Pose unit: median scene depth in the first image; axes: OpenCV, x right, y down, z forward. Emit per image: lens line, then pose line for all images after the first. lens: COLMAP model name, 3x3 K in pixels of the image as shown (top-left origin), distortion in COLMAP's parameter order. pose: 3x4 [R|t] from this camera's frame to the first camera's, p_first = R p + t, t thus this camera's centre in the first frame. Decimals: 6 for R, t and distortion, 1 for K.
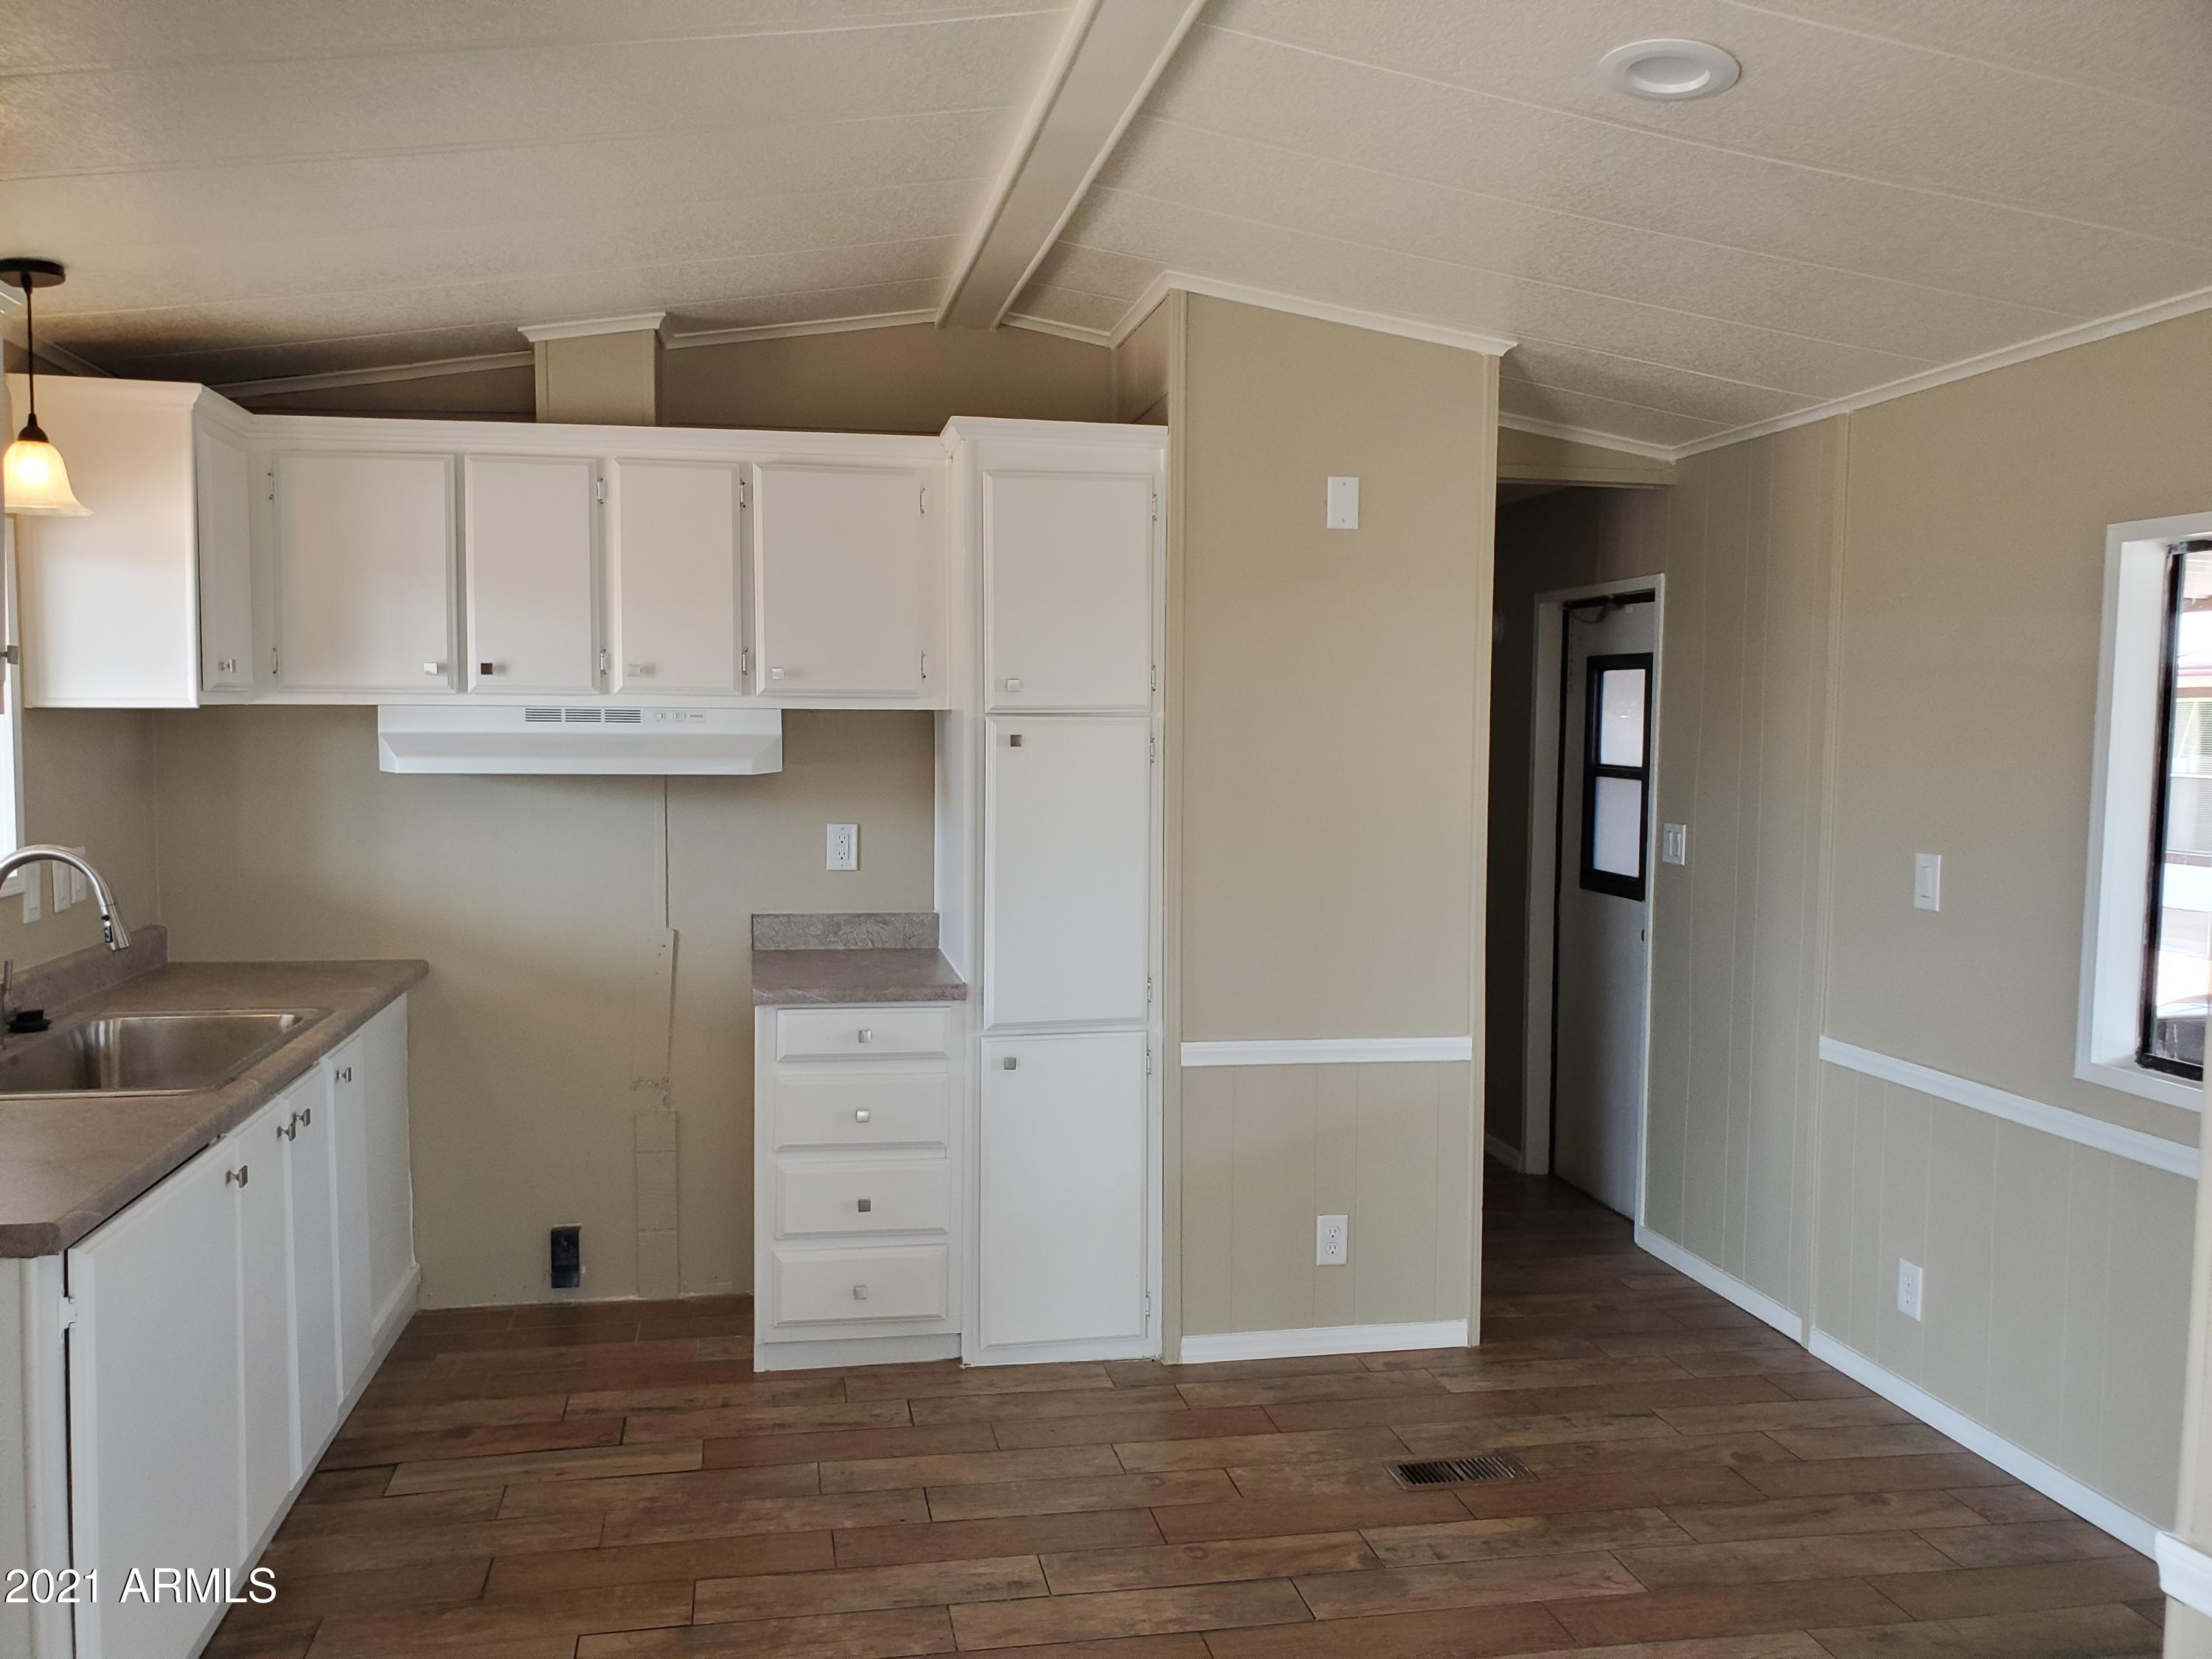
lens RADIAL K [[1738.9, 0, 1098.5], [0, 1738.9, 826.7], [0, 0, 1]] dist [0.056424, -0.045682]
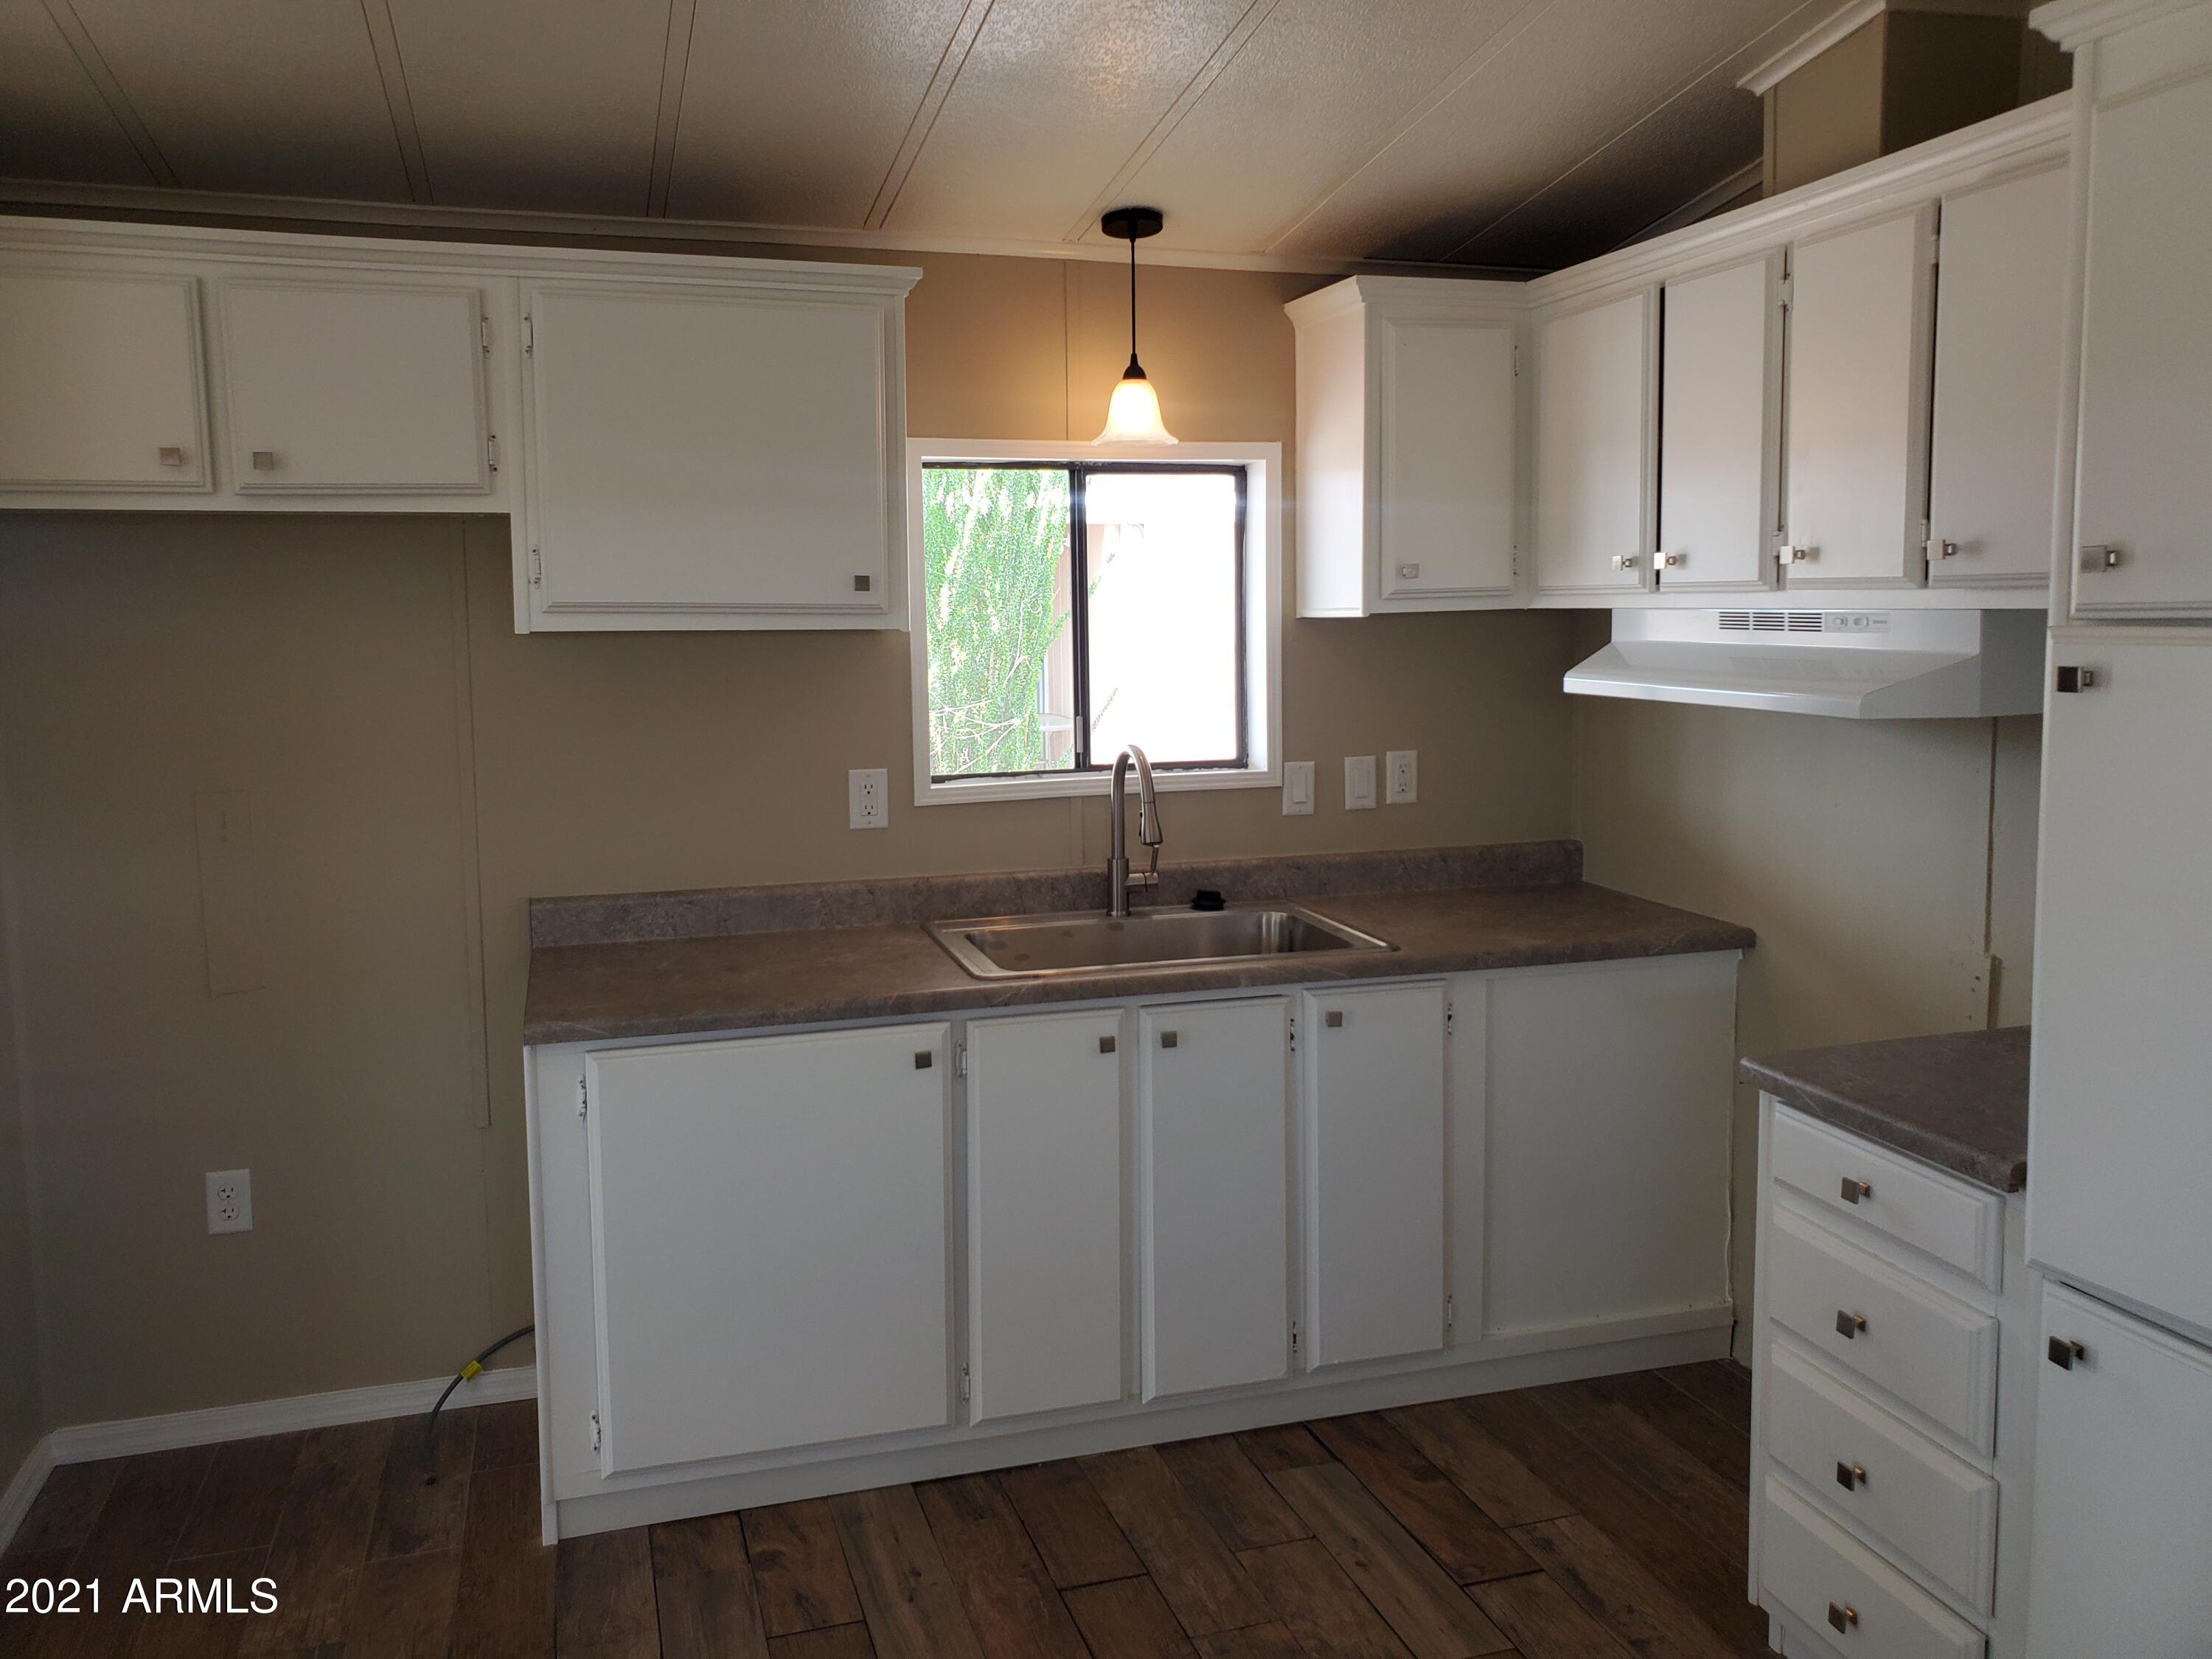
lens RADIAL K [[1738.9, 0, 1106.4], [0, 1738.9, 771.9], [0, 0, 1]] dist [0.056424, -0.045682]
pose [[0.113214, 0.089750, -0.989509, 0.405946], [-0.054951, 0.994953, 0.083957, -0.051066], [0.992050, 0.044869, 0.117575, 0.698562]]
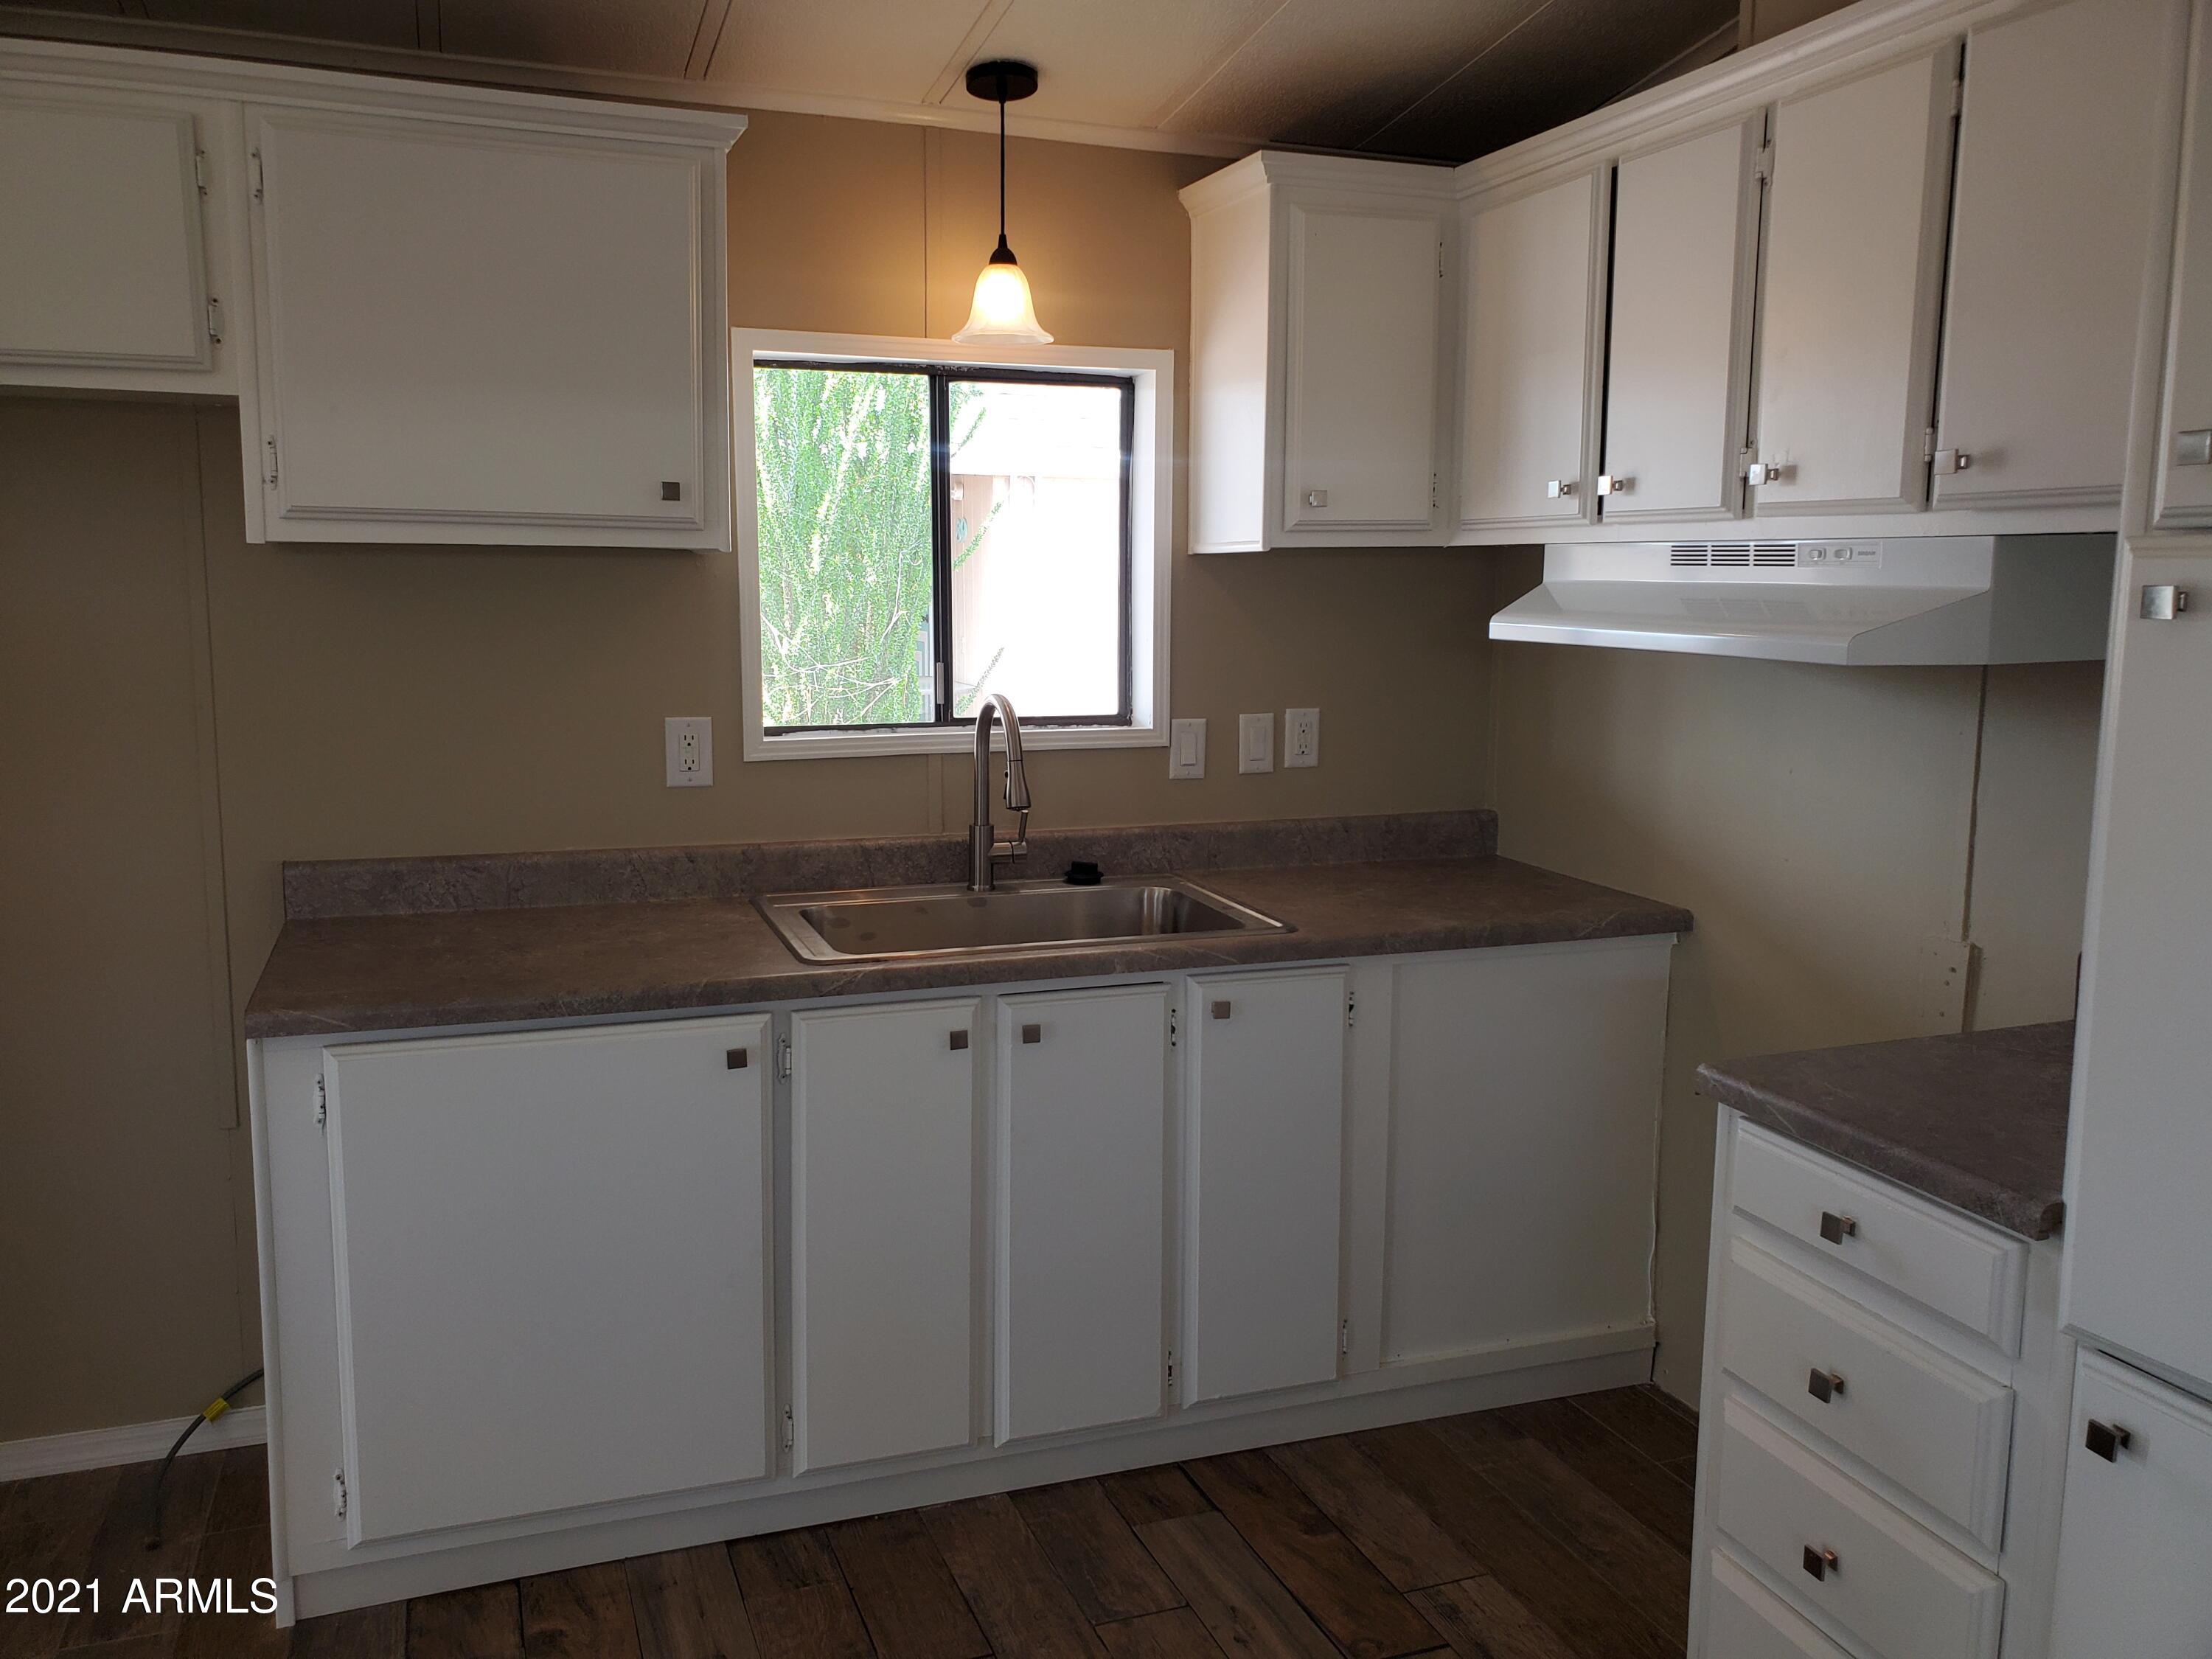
lens RADIAL K [[1738.9, 0, 1095.9], [0, 1738.9, 815.7], [0, 0, 1]] dist [0.056424, -0.045682]
pose [[0.164282, 0.131804, -0.977568, 0.294513], [-0.073163, 0.989931, 0.121176, -0.033865], [0.983696, 0.051615, 0.172271, 0.729148]]
